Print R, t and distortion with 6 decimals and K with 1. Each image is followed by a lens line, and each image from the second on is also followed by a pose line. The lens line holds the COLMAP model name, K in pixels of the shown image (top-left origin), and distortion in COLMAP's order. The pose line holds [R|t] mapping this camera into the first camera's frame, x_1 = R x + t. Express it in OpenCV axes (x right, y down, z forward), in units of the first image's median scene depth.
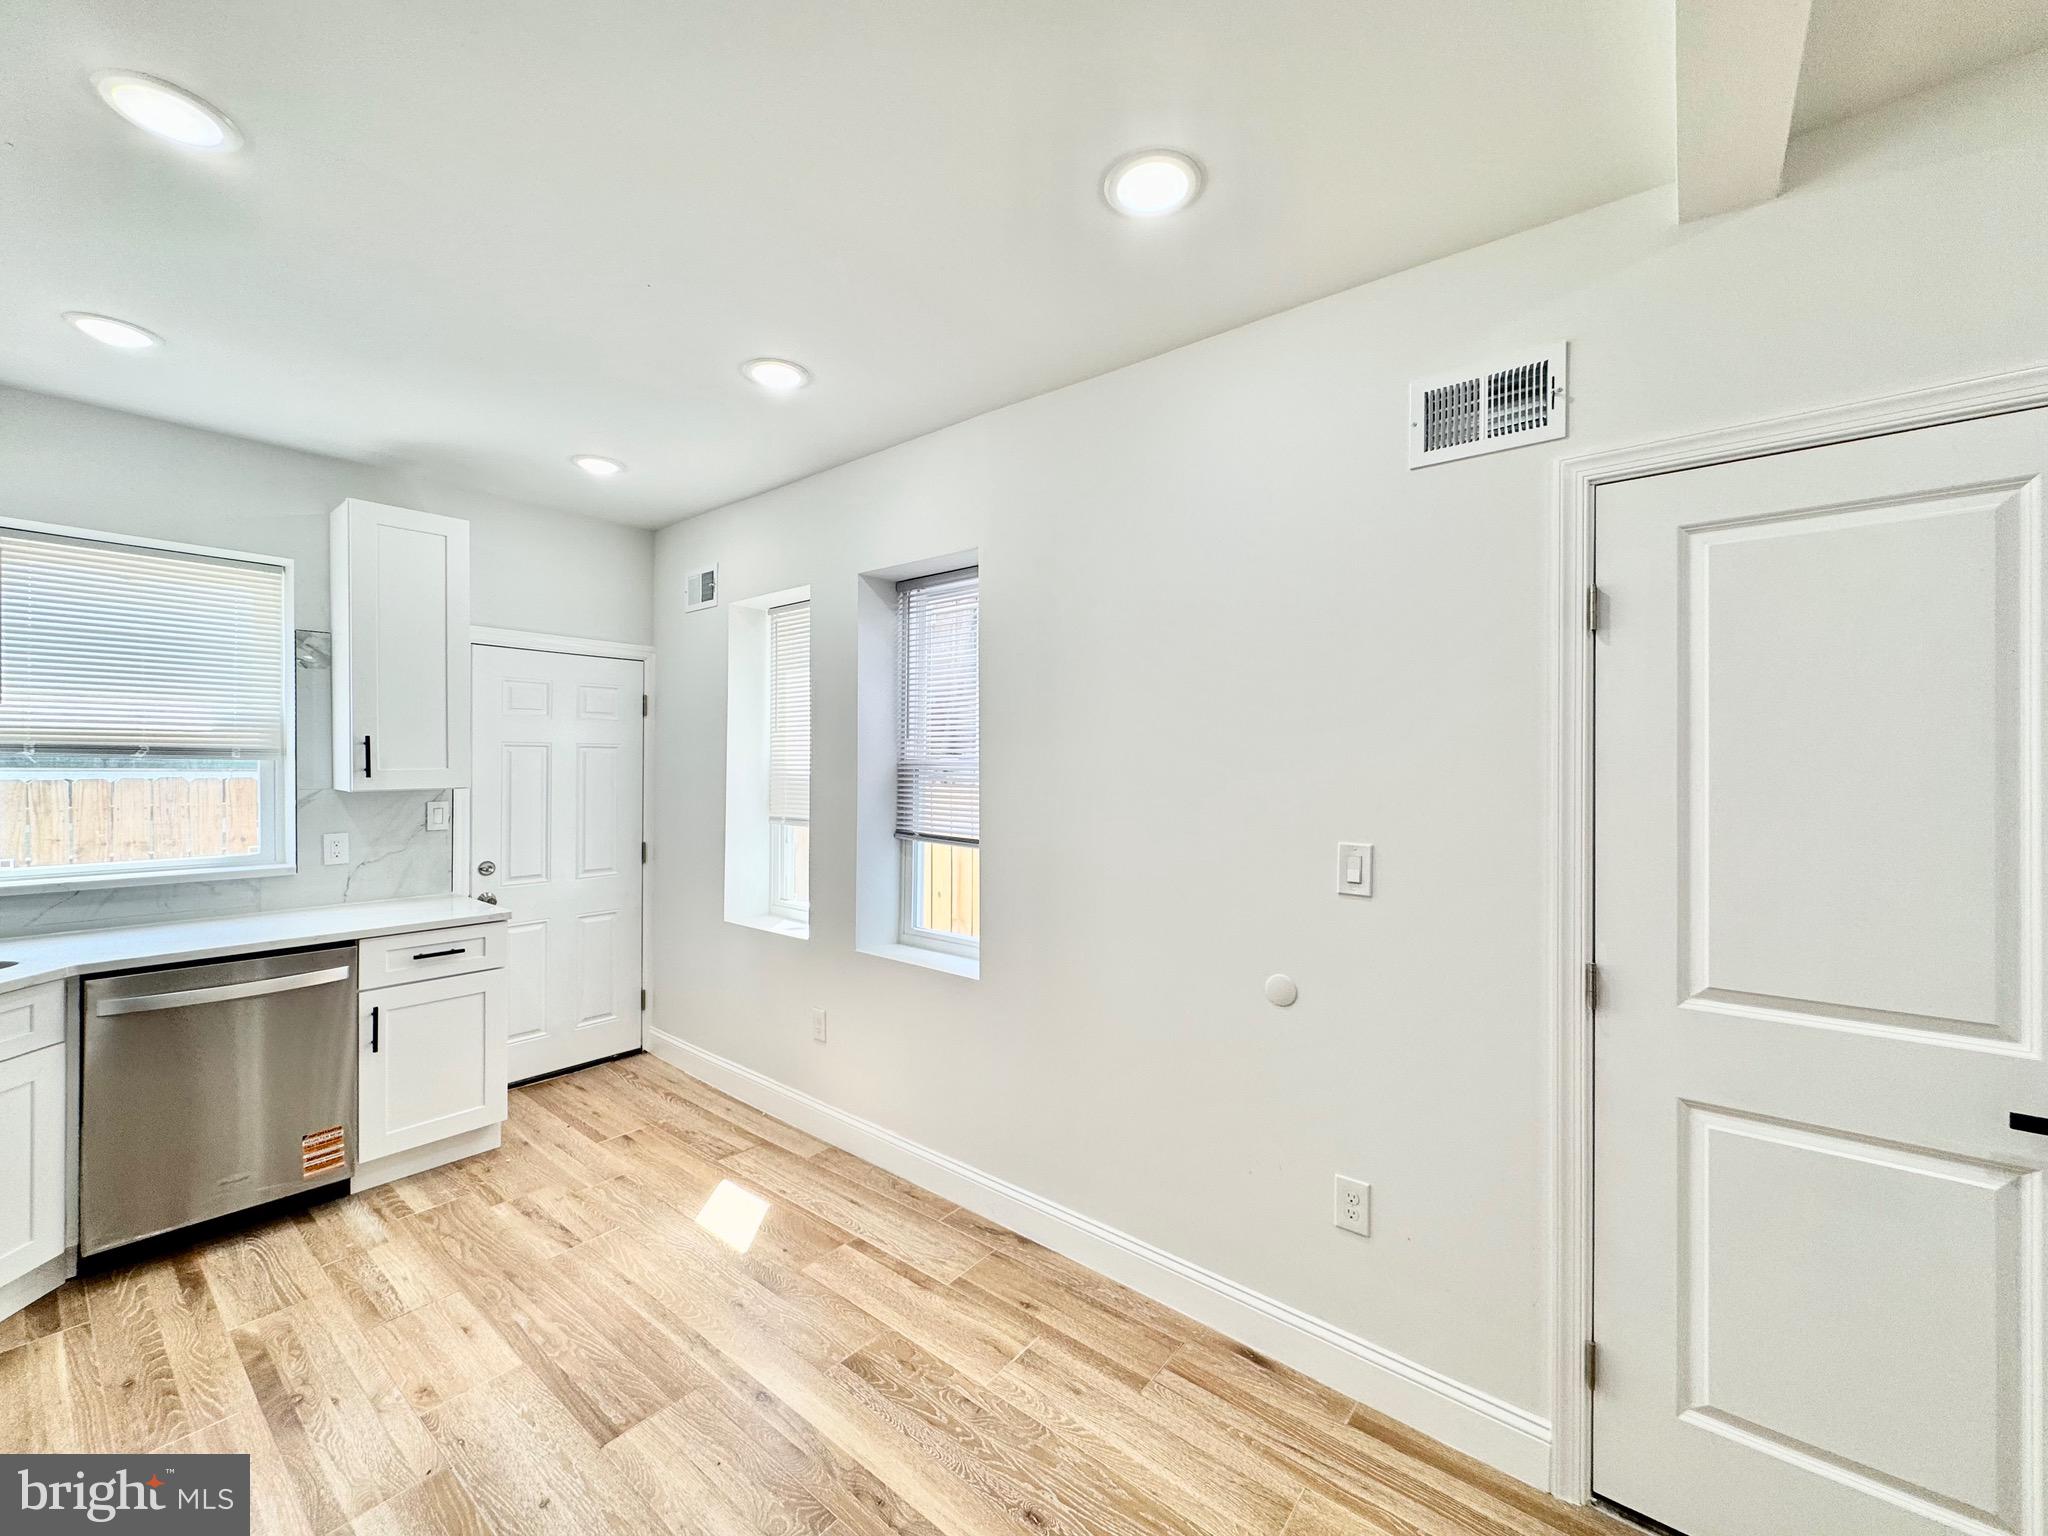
lens RADIAL K [[819.2, 0, 1024.6], [0, 819.2, 764.8], [0, 0, 1]] dist [-0.000054, -0.000081]
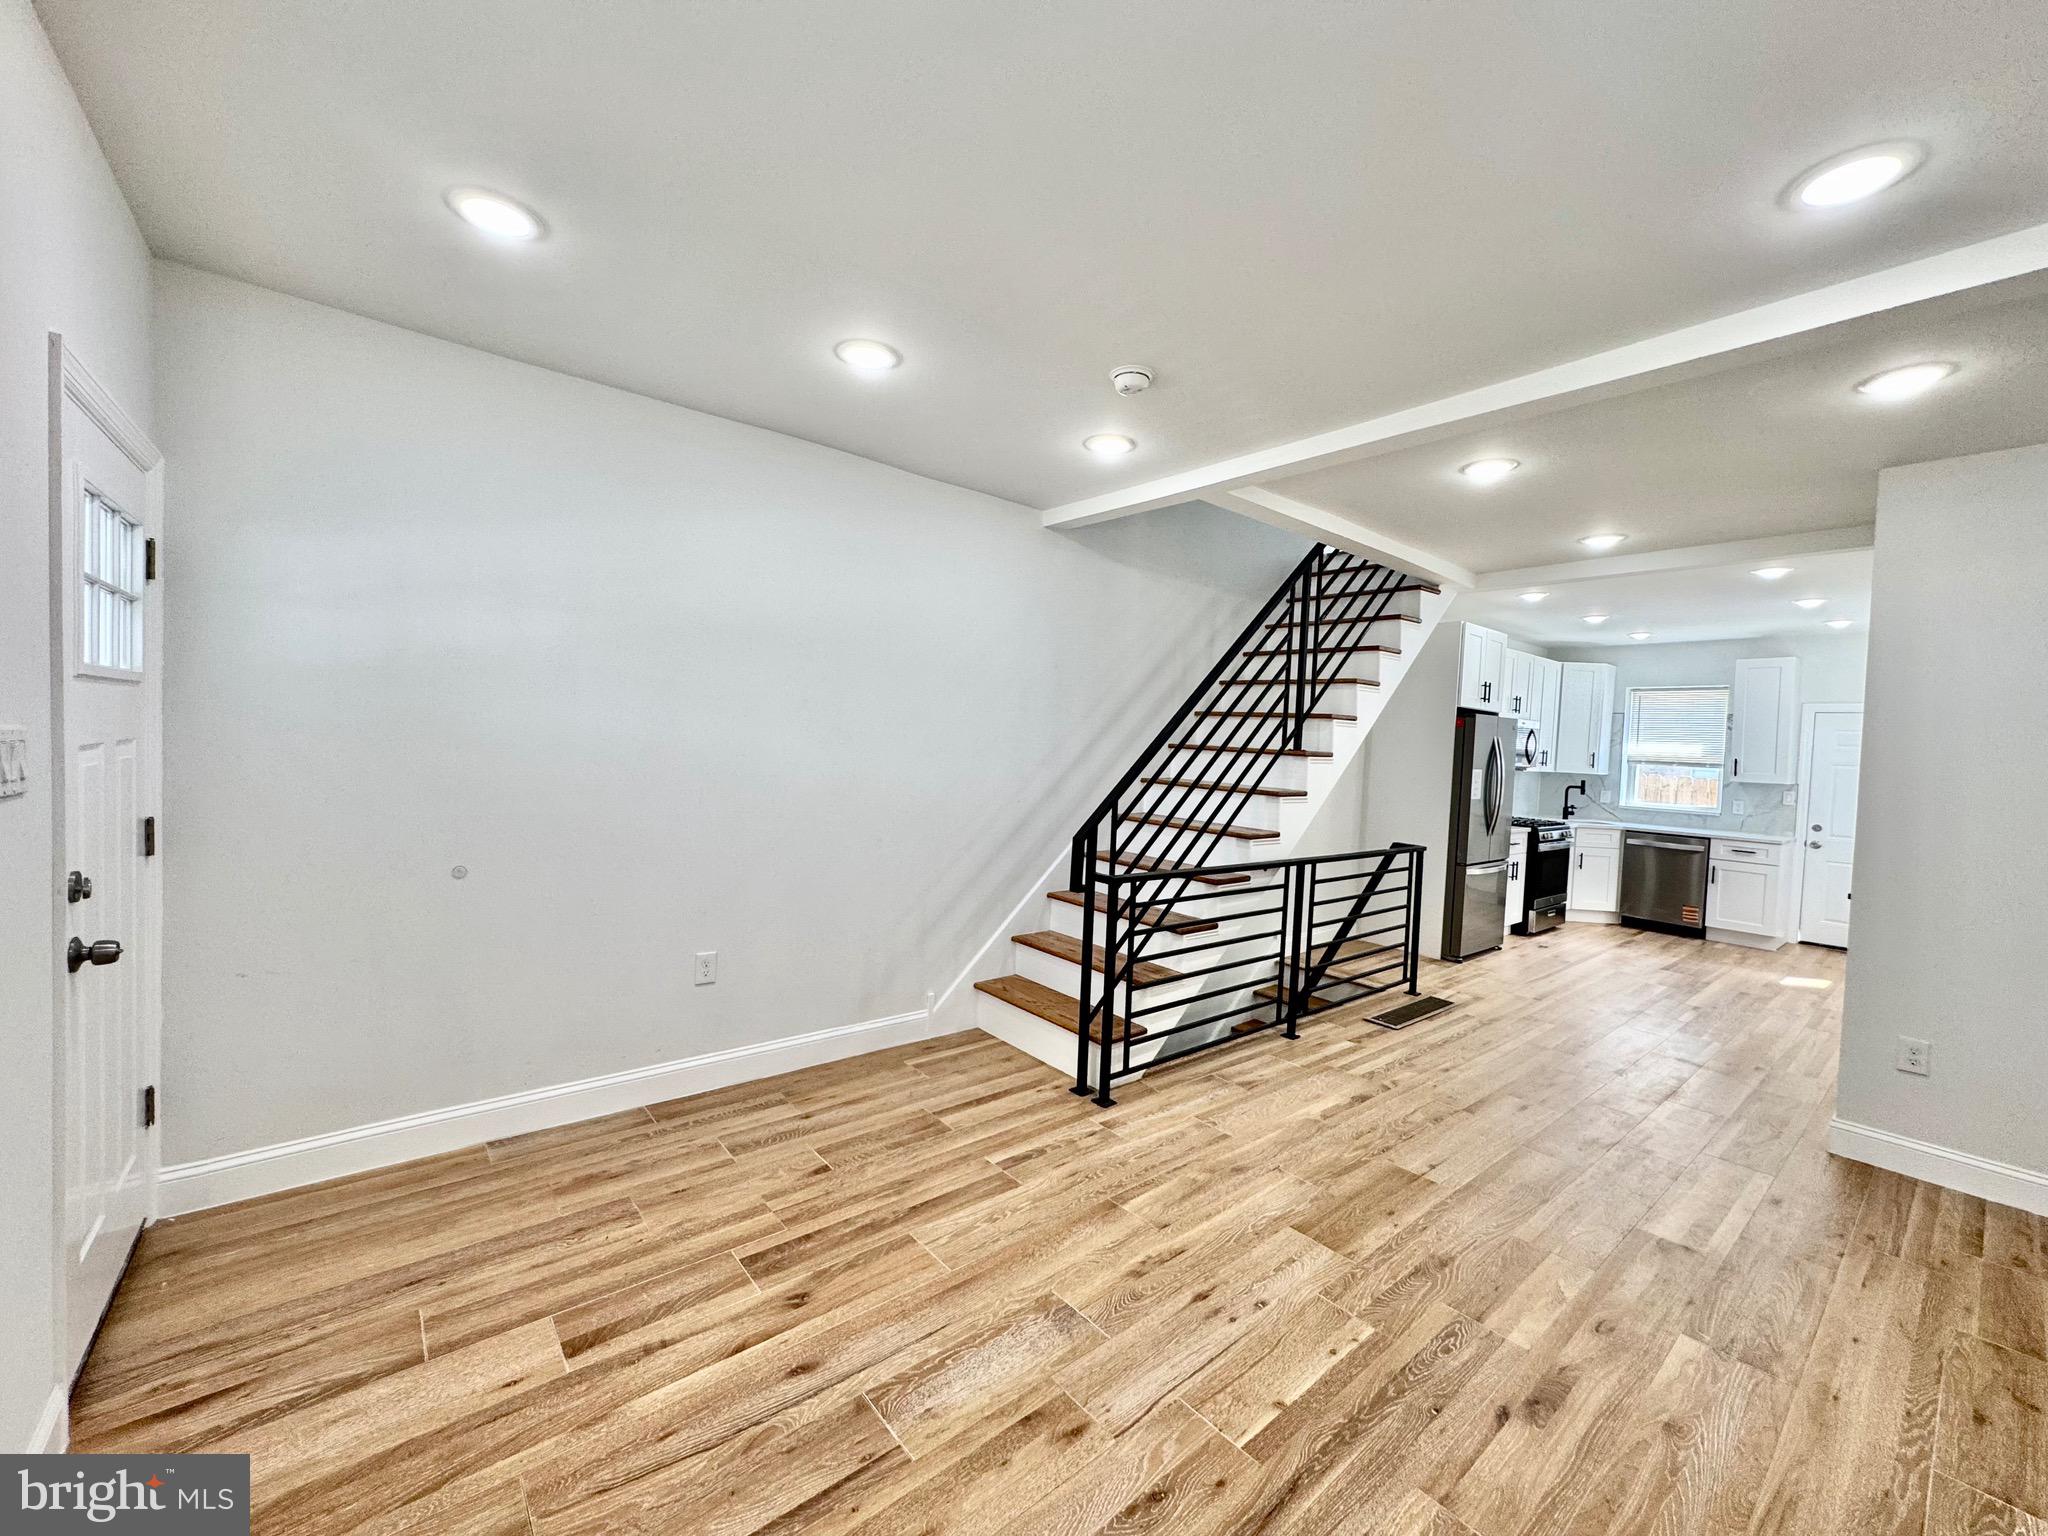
lens RADIAL K [[803.5, 0, 1029.5], [0, 803.5, 767.1], [0, 0, 1]] dist [-0.001537, -0.000029]
pose [[-0.210608, 0.015838, -0.977442, 2.137922], [-0.047969, 0.998497, 0.026515, 0.029288], [0.976393, 0.052472, -0.209532, -0.578063]]
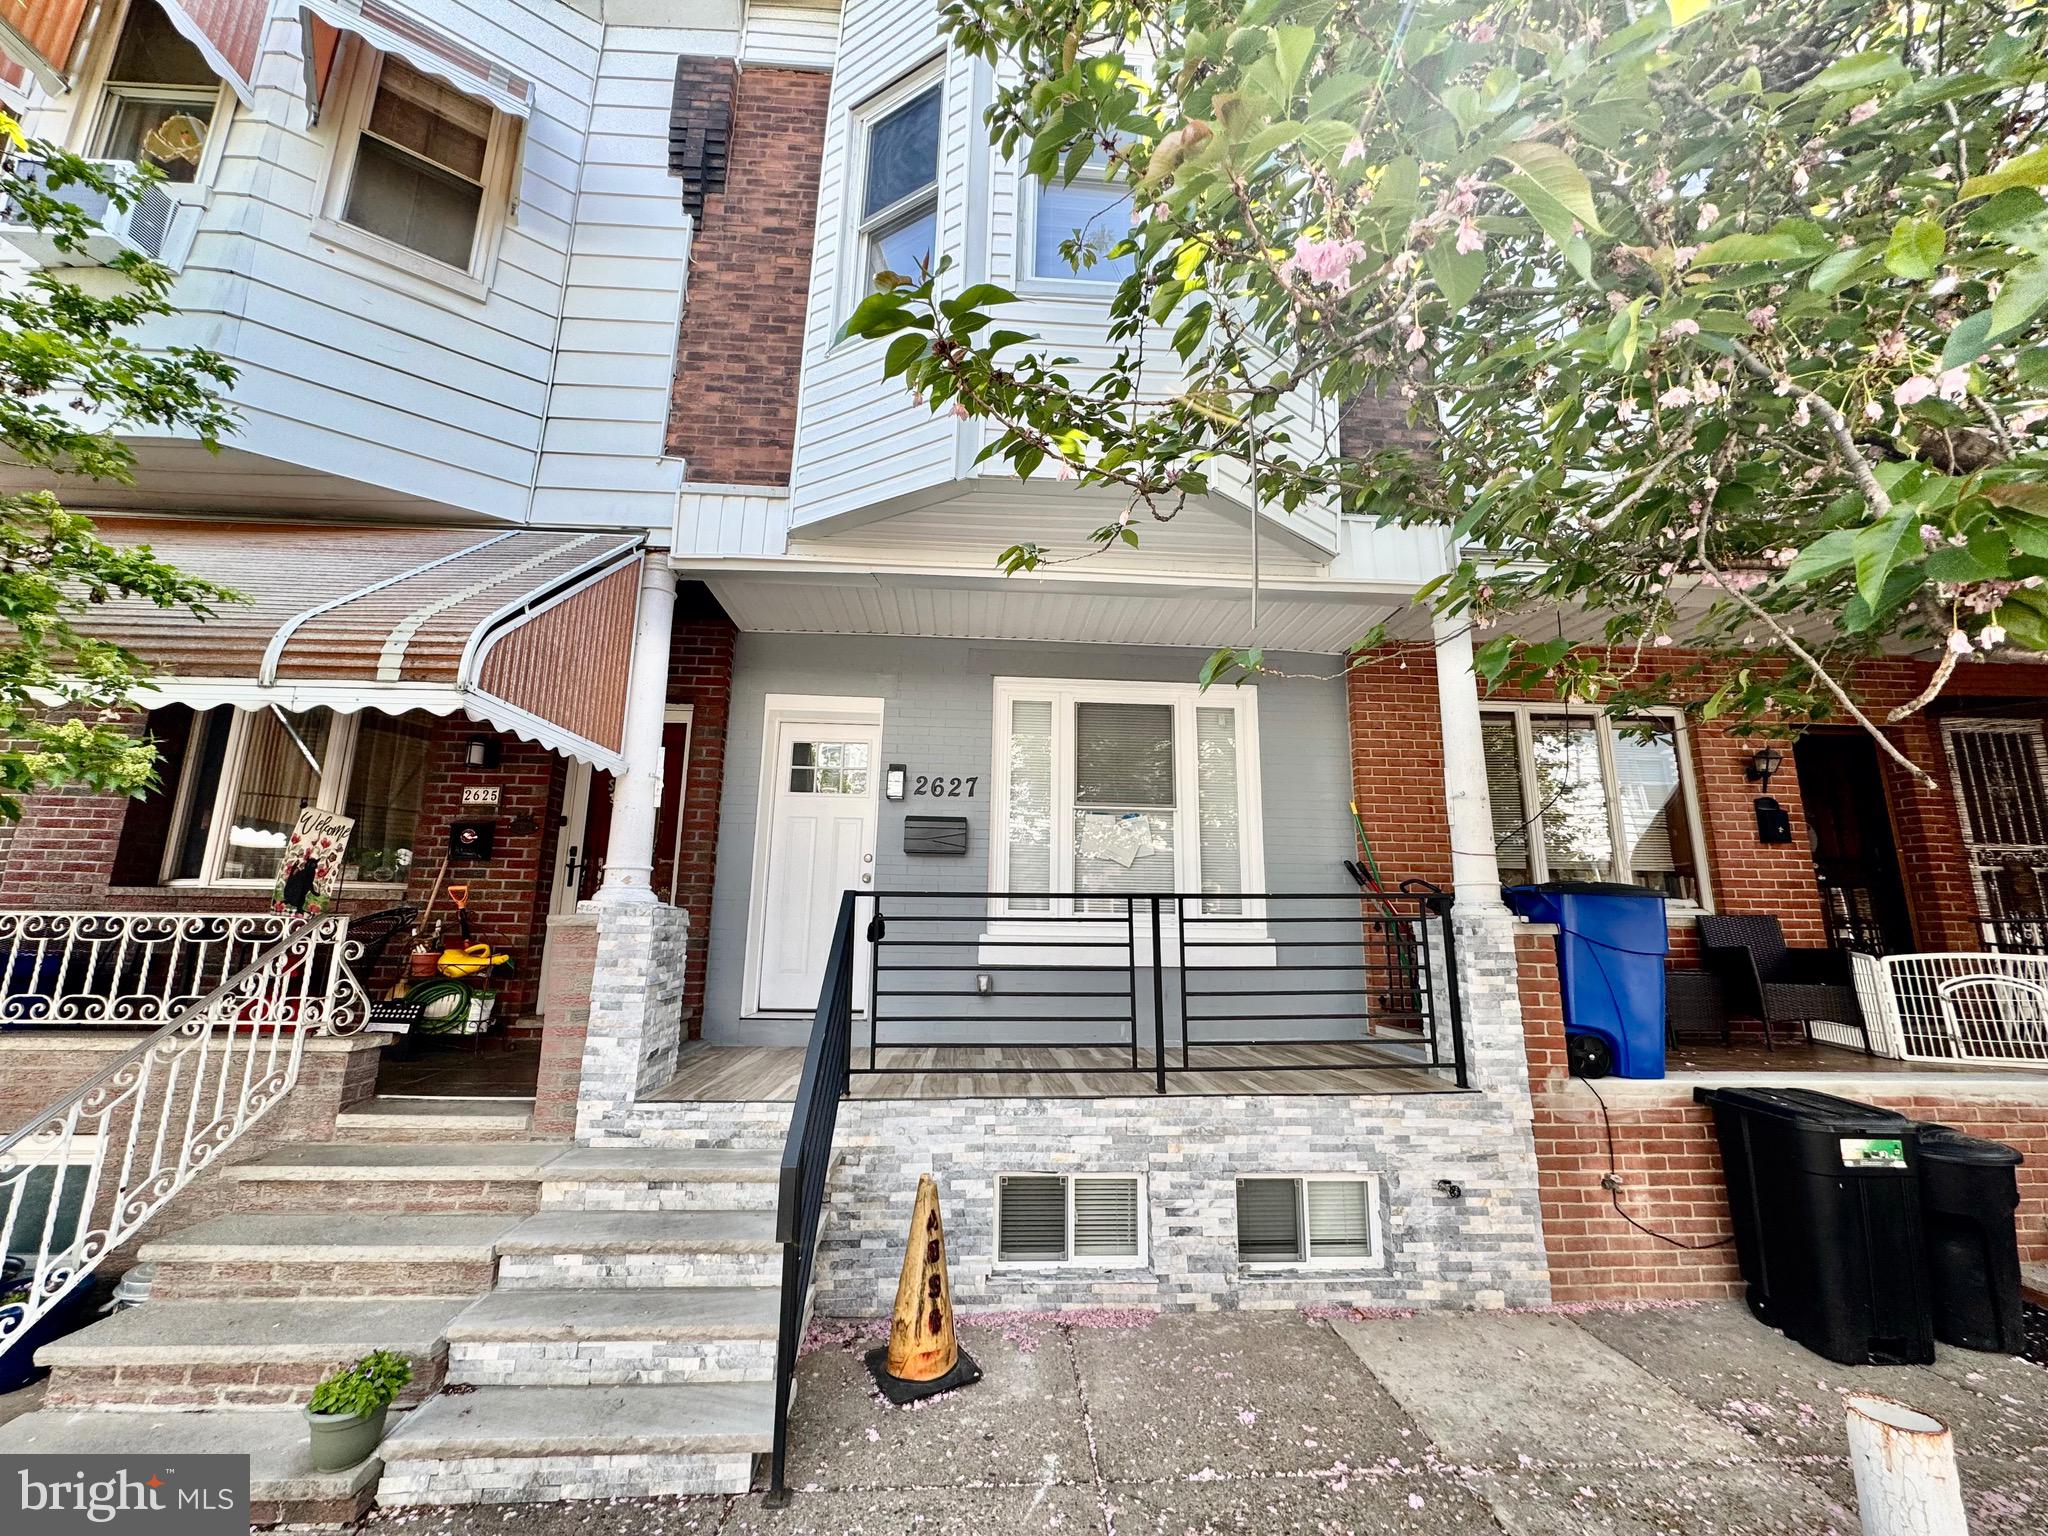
lens RADIAL K [[811.9, 0, 1026.8], [0, 811.9, 766.7], [0, 0, 1]] dist [0.000364, -0.000071]
pose [[-0.740138, -0.148016, -0.655962, 1.695335], [-0.016525, 0.979183, -0.202305, 0.296965], [0.672252, -0.138894, -0.727177, 0.550977]]
